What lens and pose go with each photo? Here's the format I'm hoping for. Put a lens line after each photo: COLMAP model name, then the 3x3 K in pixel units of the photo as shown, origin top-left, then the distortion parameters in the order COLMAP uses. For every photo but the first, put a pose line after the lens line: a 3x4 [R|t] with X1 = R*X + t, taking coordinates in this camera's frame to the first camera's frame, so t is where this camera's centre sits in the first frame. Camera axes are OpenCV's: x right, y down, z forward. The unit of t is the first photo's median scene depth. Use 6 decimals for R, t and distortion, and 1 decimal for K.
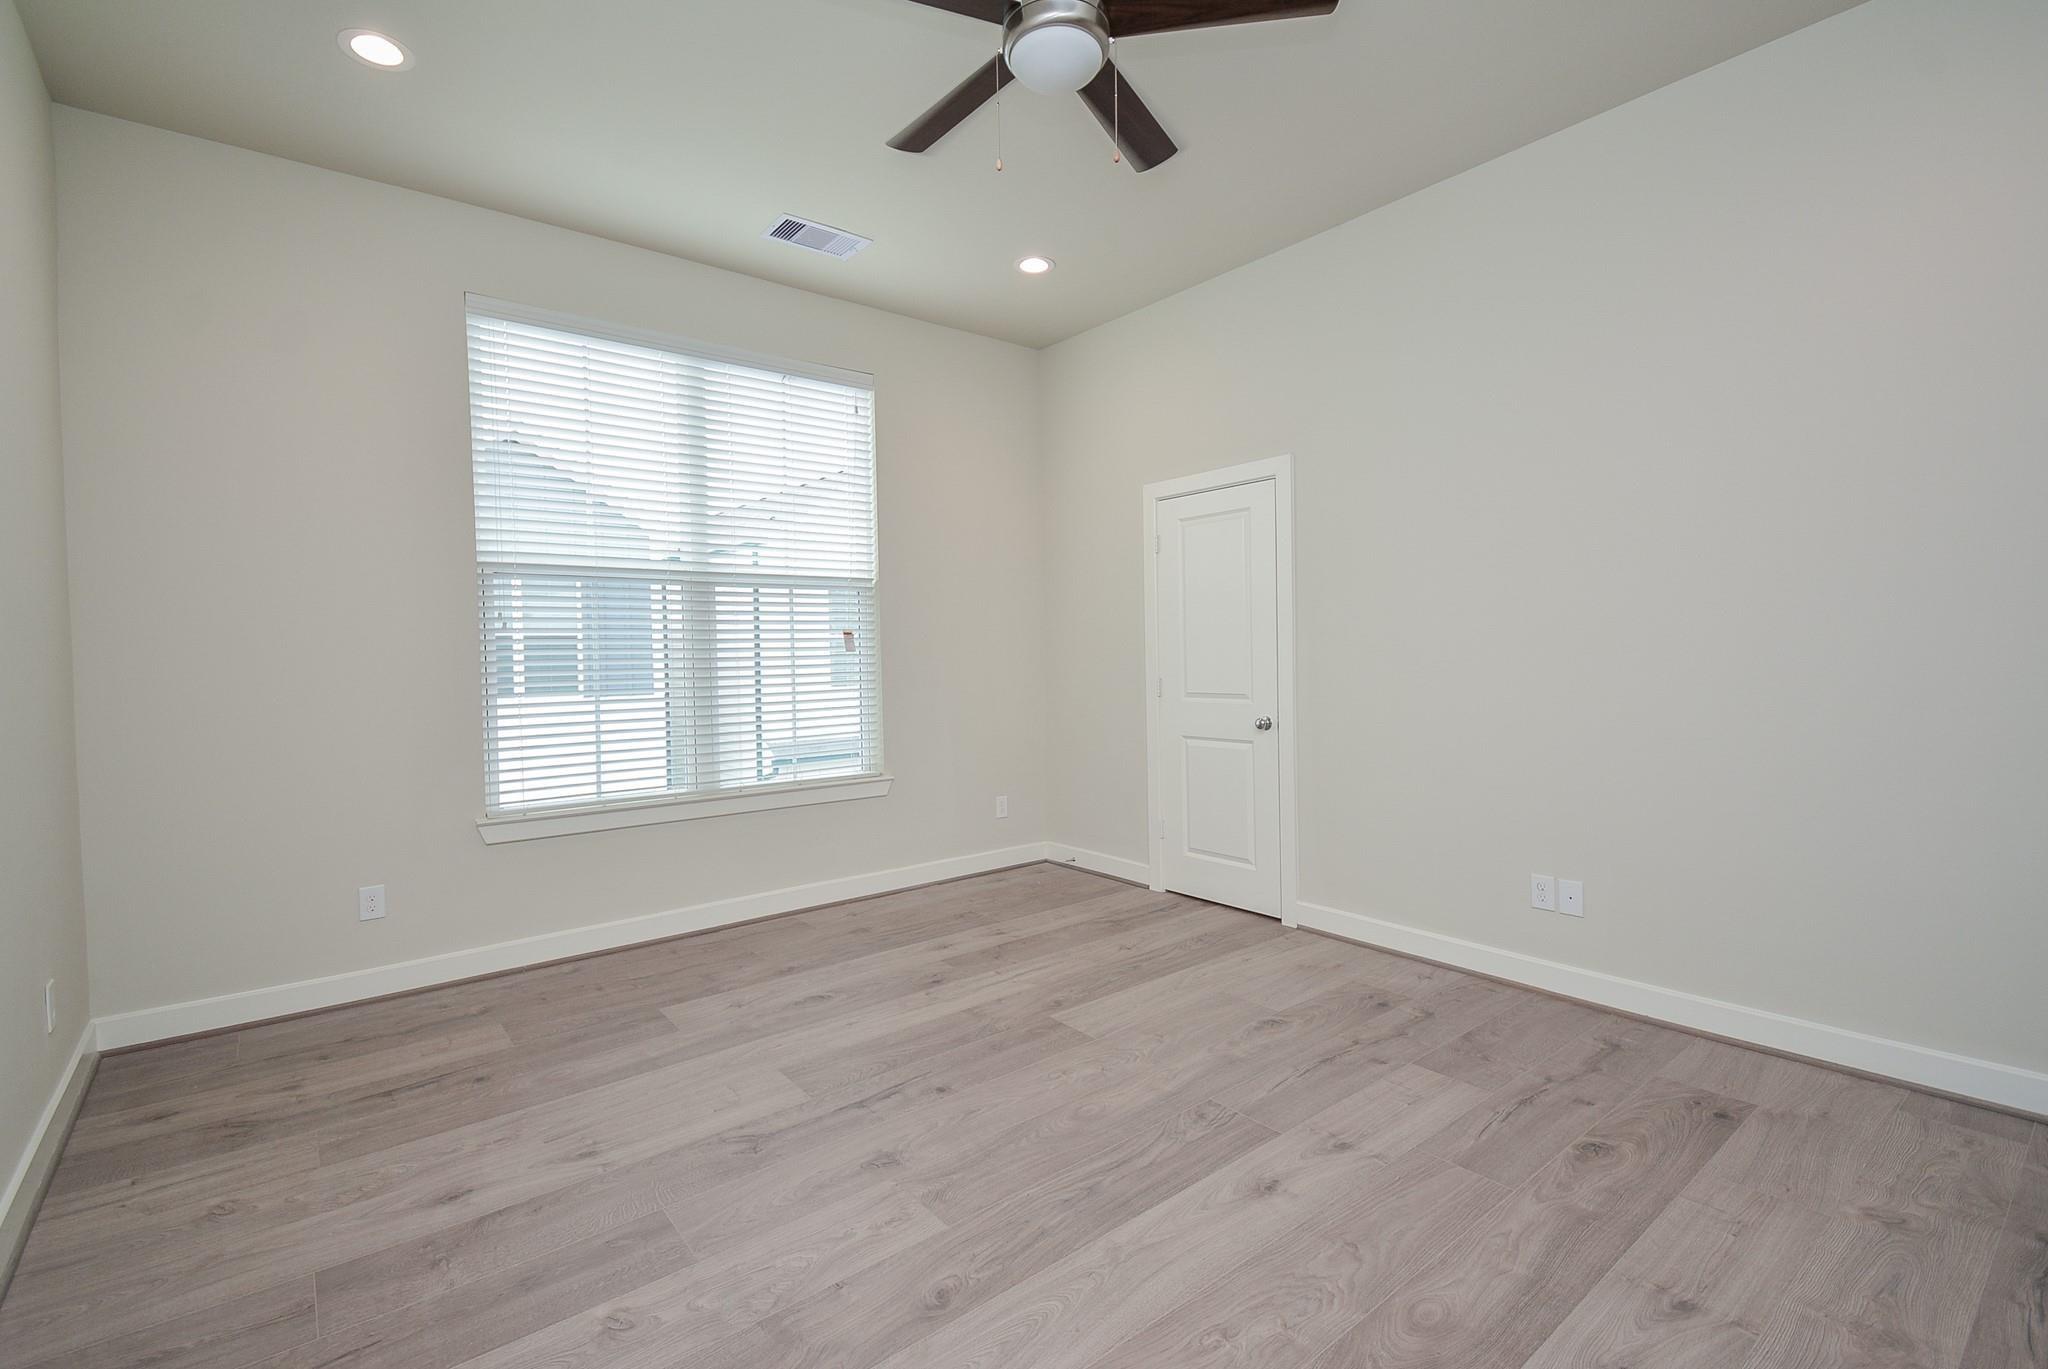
lens RADIAL K [[907.4, 0, 1011.0], [0, 907.4, 672.2], [0, 0, 1]] dist [0.033551, -0.024221]
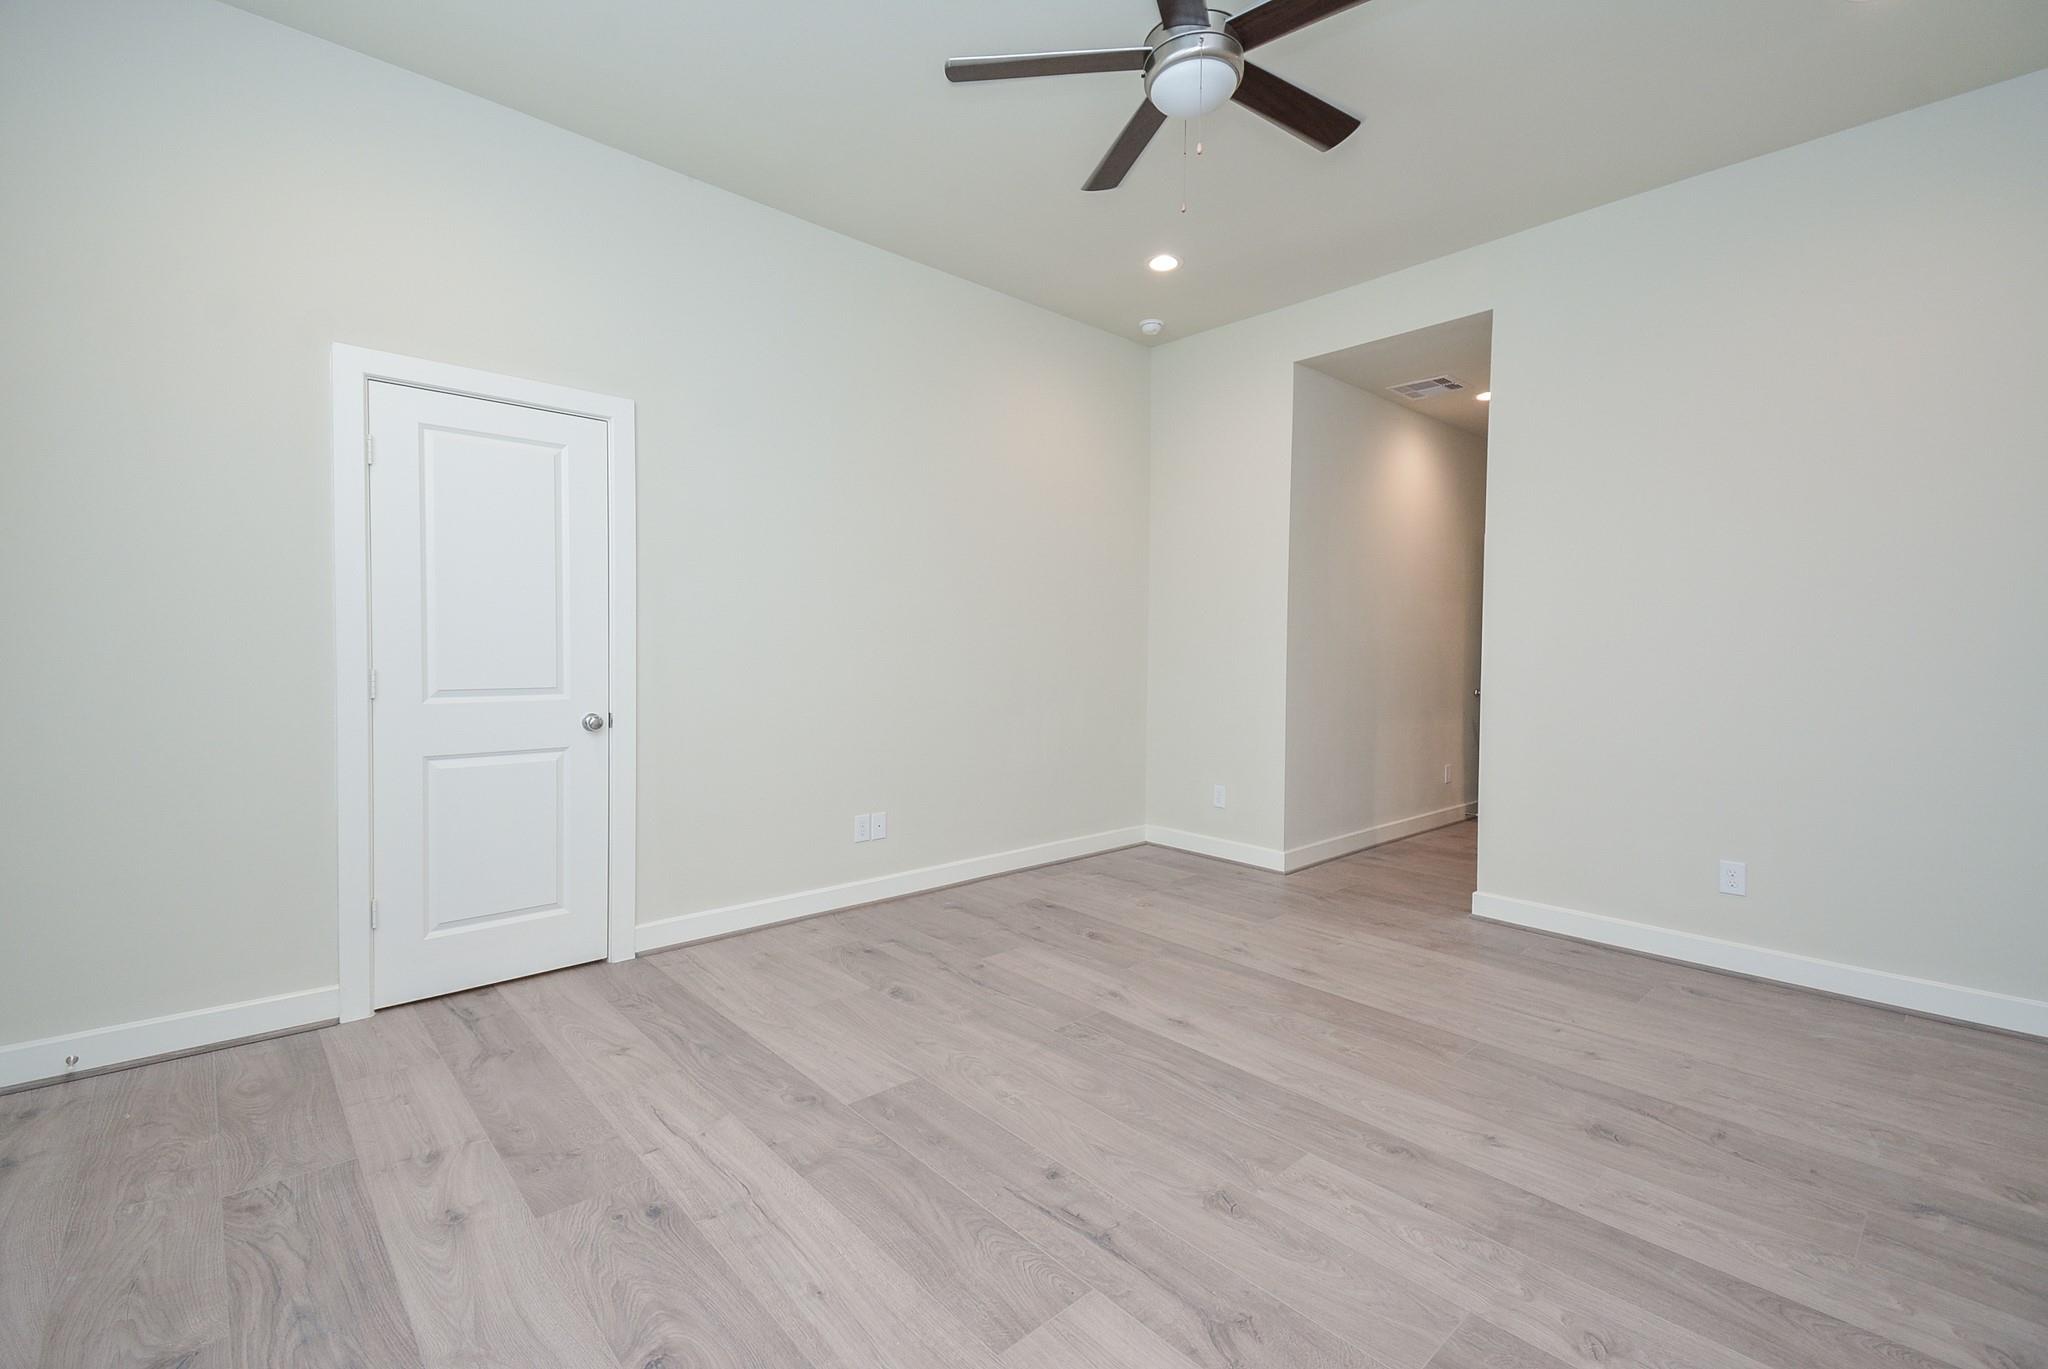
lens RADIAL K [[885.2, 0, 1021.2], [0, 885.2, 671.4], [0, 0, 1]] dist [0.051856, -0.033839]
pose [[-0.068952, -0.010997, 0.997559, -0.732337], [0.012276, 0.999854, 0.011870, 0.009228], [-0.997544, 0.013064, -0.068807, 0.930357]]
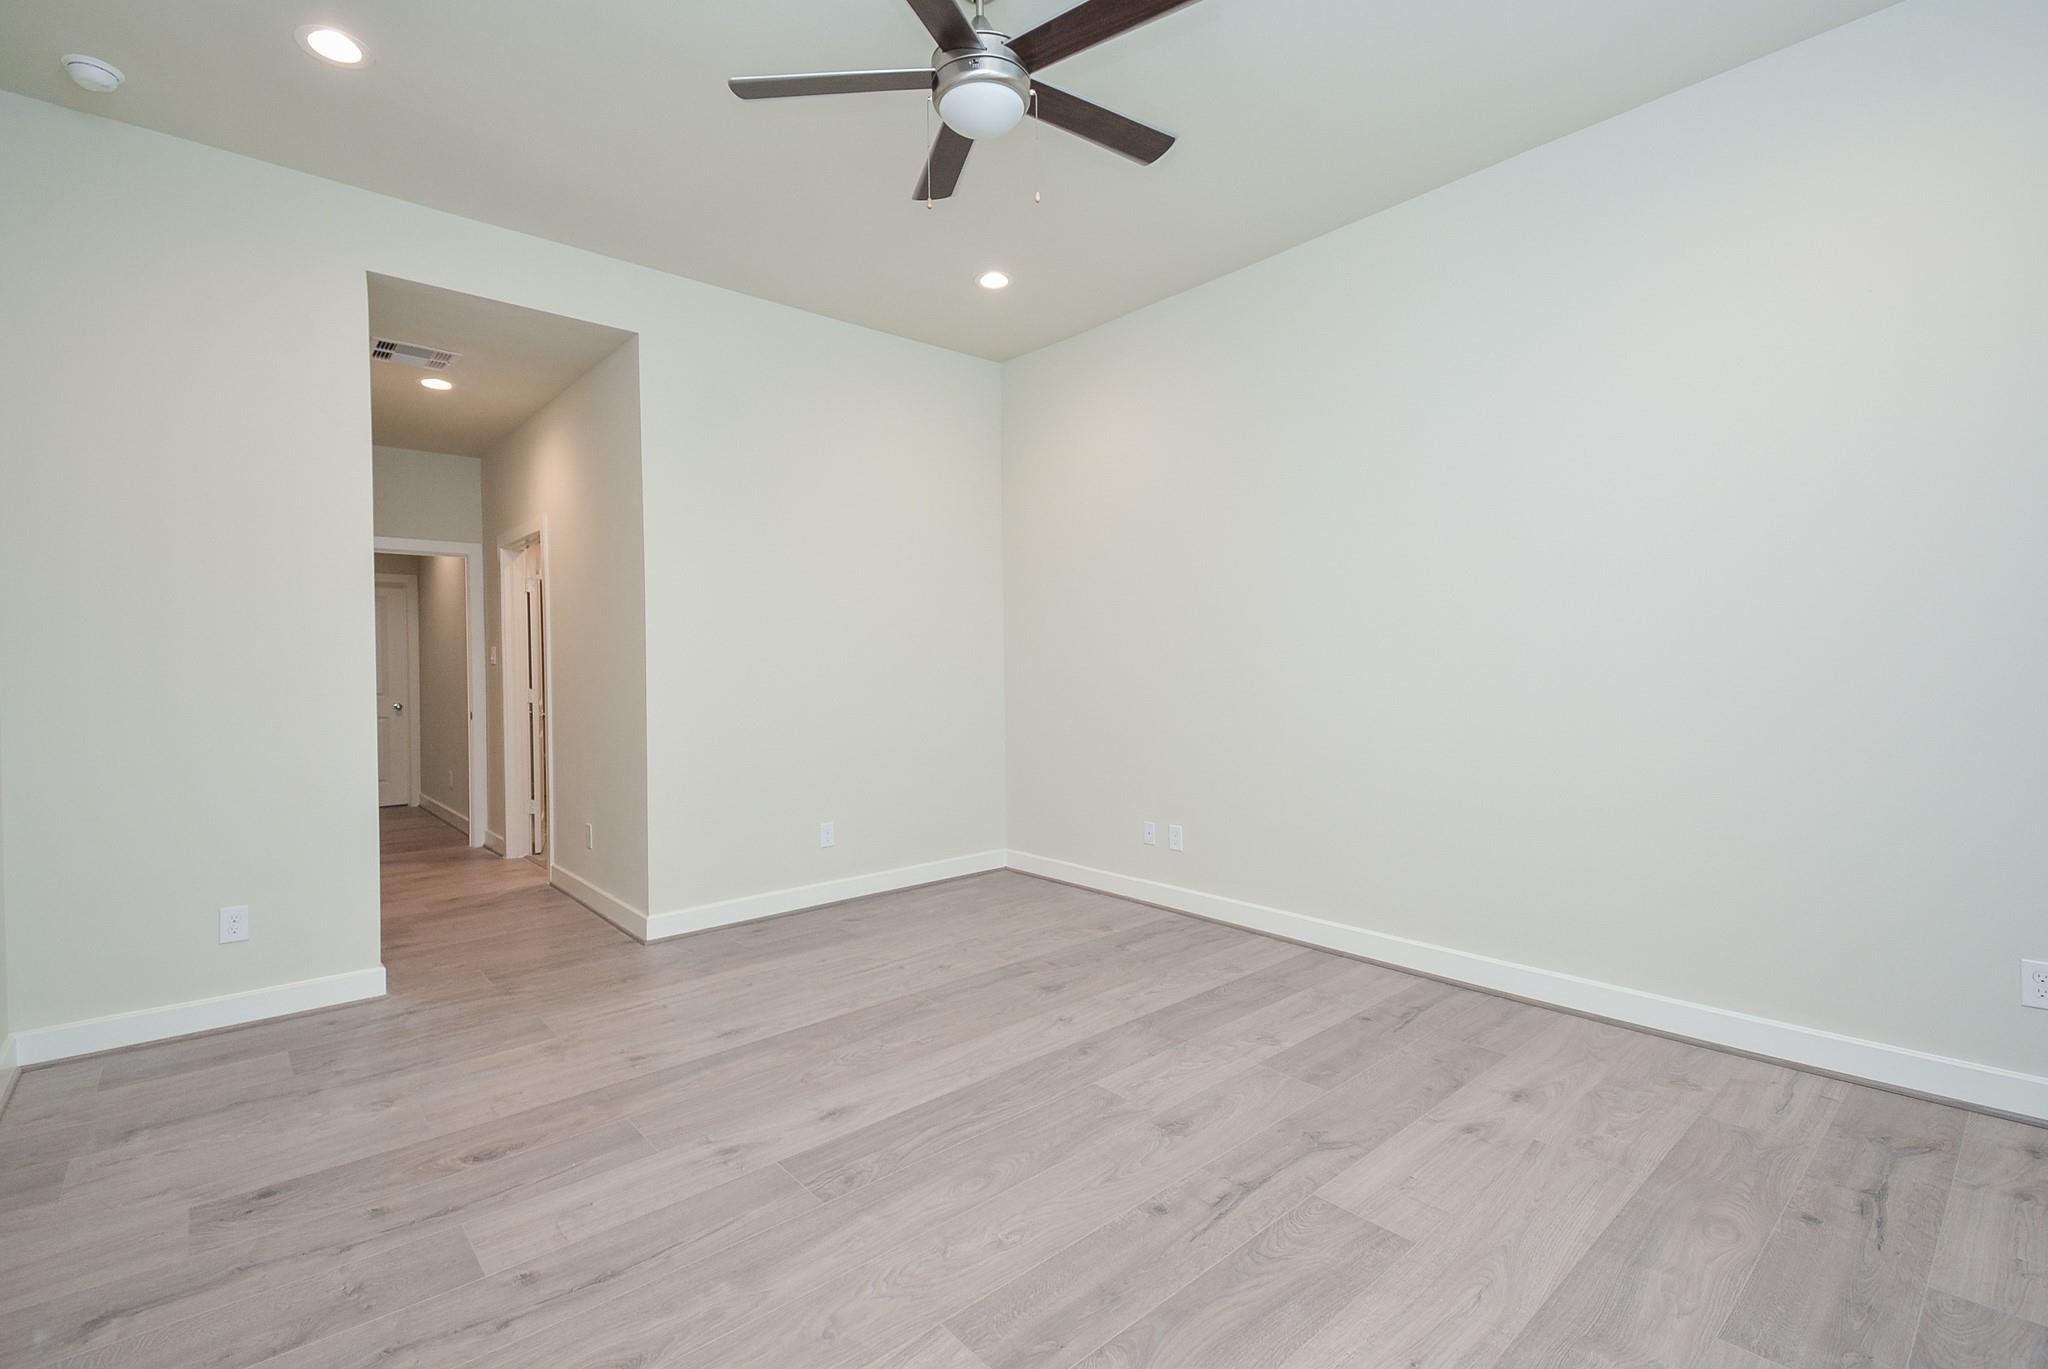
lens RADIAL K [[907.4, 0, 1011.0], [0, 907.4, 672.2], [0, 0, 1]] dist [0.033551, -0.024221]
pose [[-0.998538, 0.030811, -0.044404, 0.060831], [0.029522, 0.999131, 0.029409, -0.022456], [0.045272, 0.028055, -0.998581, 1.521288]]
